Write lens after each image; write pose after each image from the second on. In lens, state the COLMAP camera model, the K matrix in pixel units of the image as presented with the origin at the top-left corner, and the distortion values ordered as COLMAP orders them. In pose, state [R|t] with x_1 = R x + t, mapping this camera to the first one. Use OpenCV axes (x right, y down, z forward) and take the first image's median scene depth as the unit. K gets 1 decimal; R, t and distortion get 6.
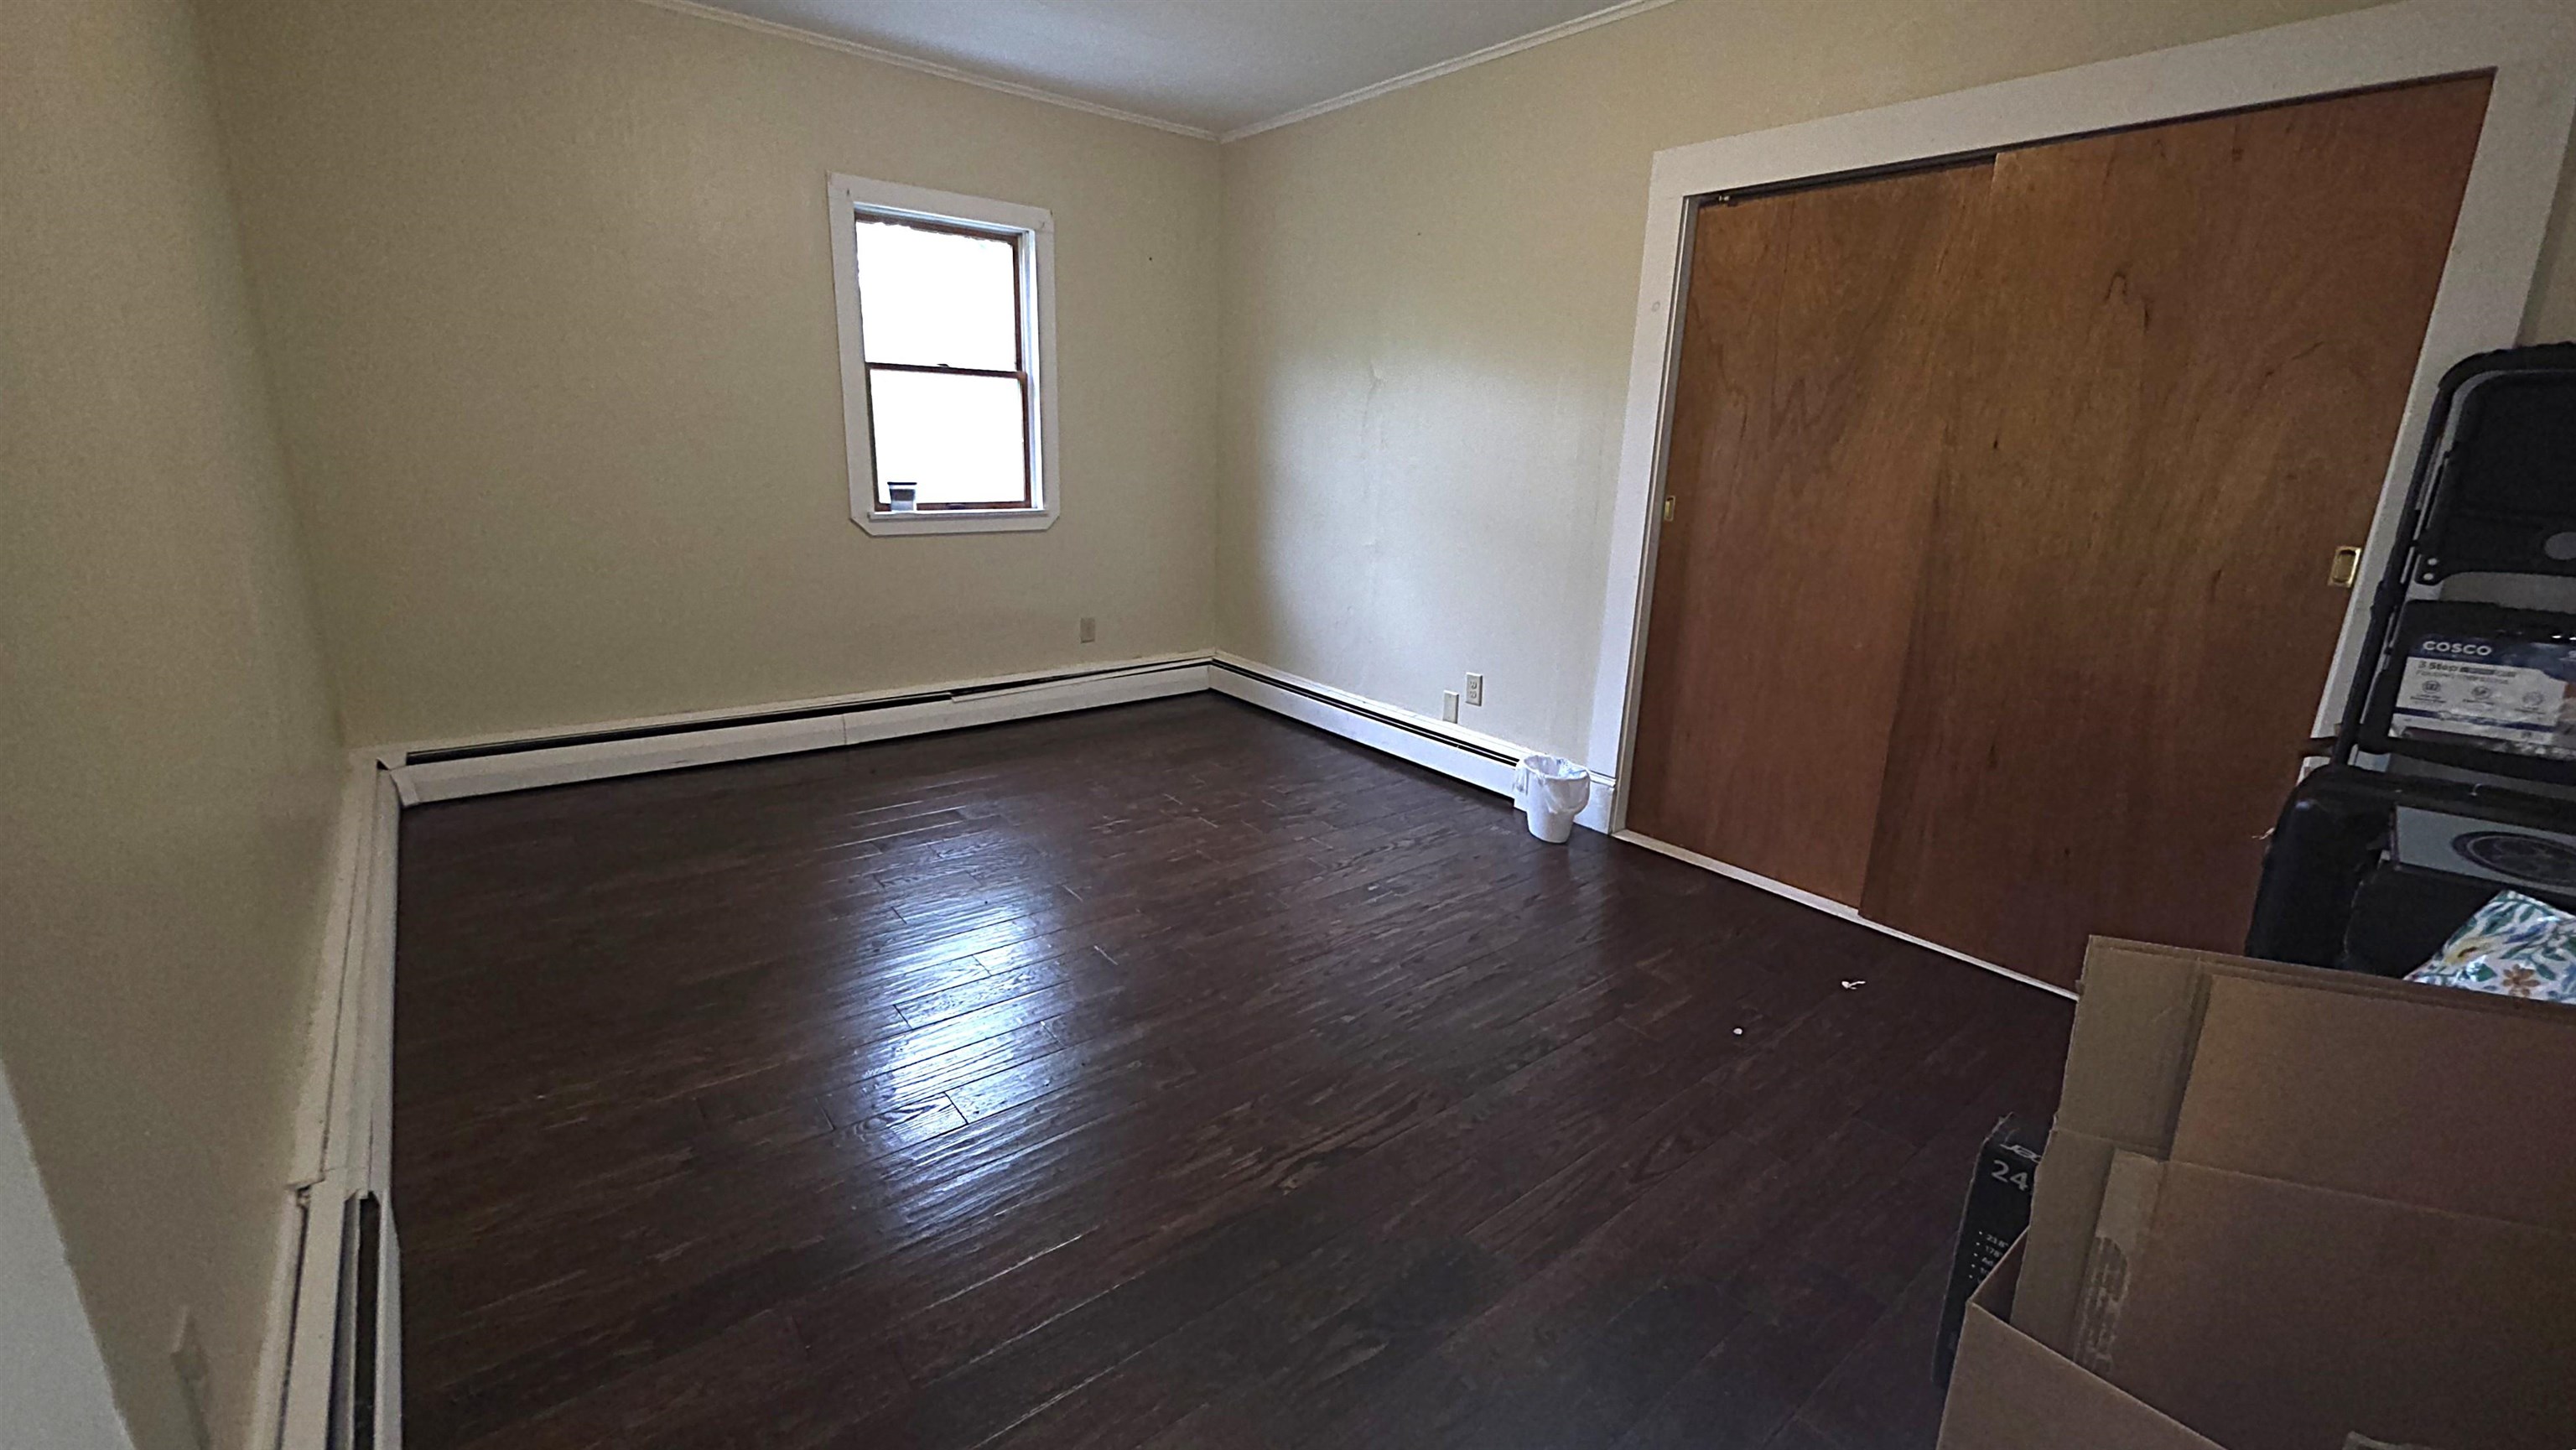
lens RADIAL K [[1059.0, 0, 1290.8], [0, 1059.0, 717.4], [0, 0, 1]] dist [-0.001407, -0.000463]
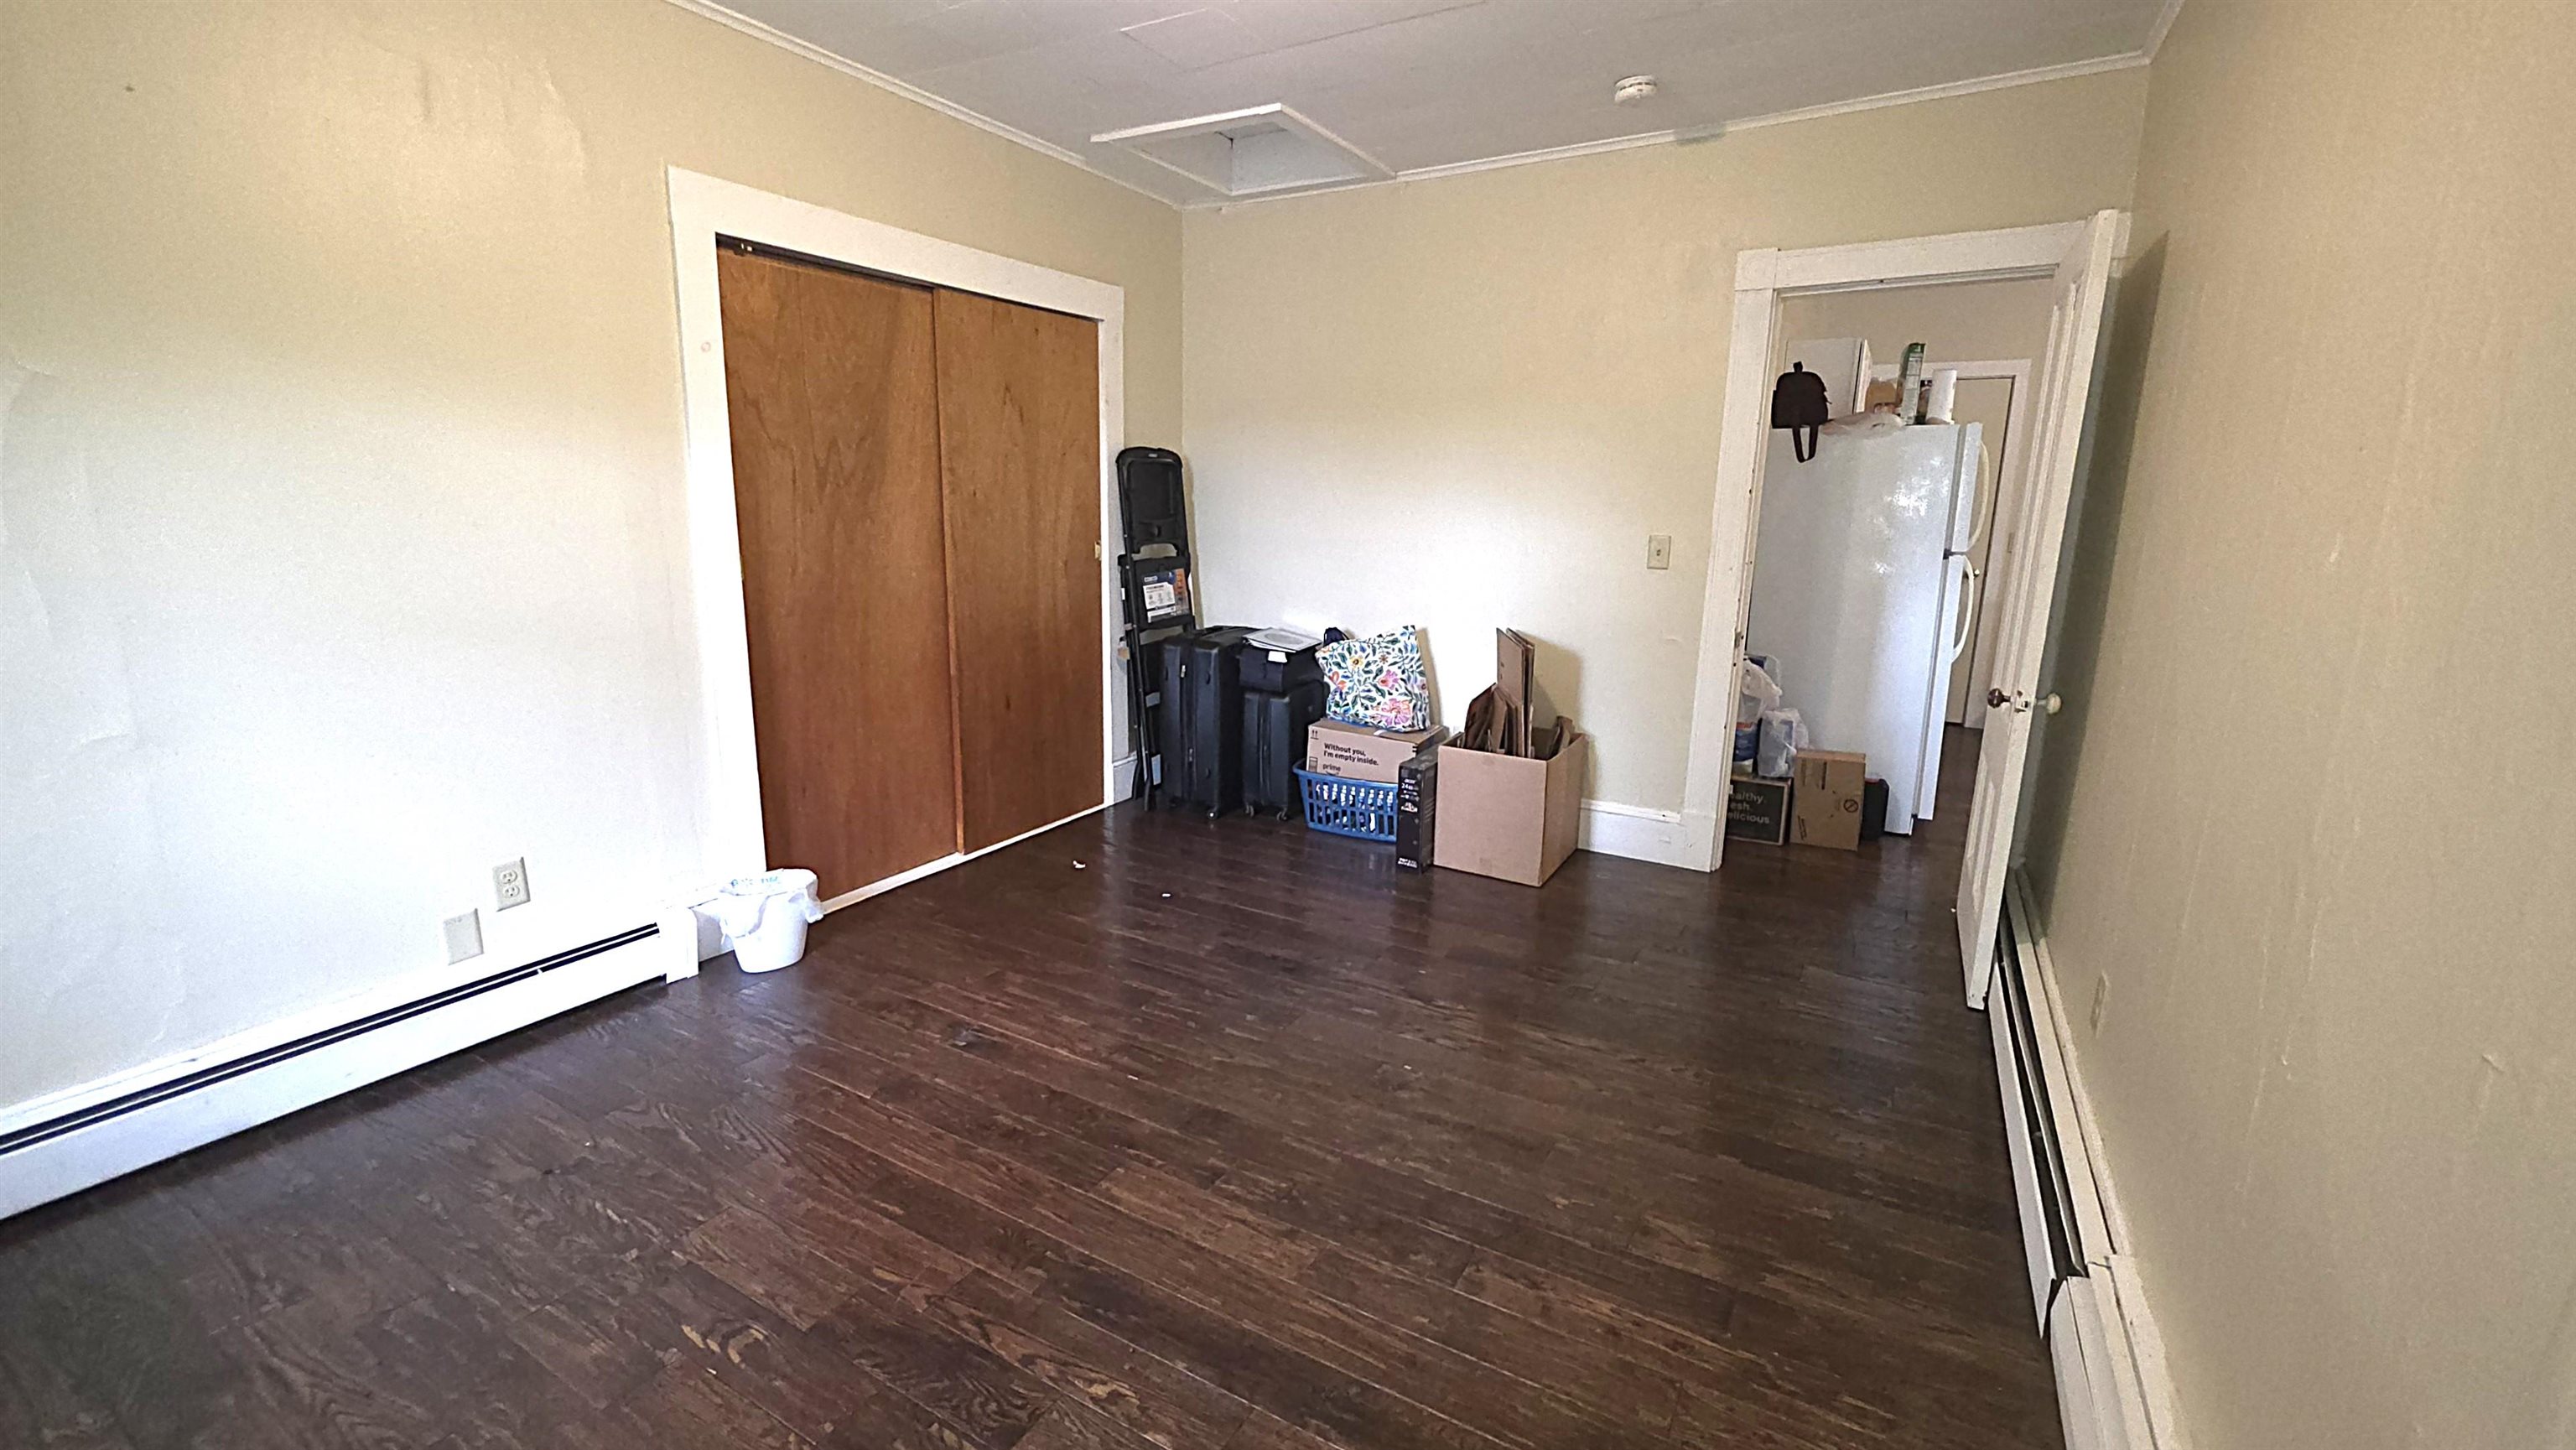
lens RADIAL K [[1059.0, 0, 1290.8], [0, 1059.0, 717.4], [0, 0, 1]] dist [-0.001407, -0.000463]
pose [[-0.370103, -0.226871, 0.900862, -0.734328], [0.213942, 0.922841, 0.320301, -0.294945], [-0.904020, 0.311277, -0.293009, 0.957217]]
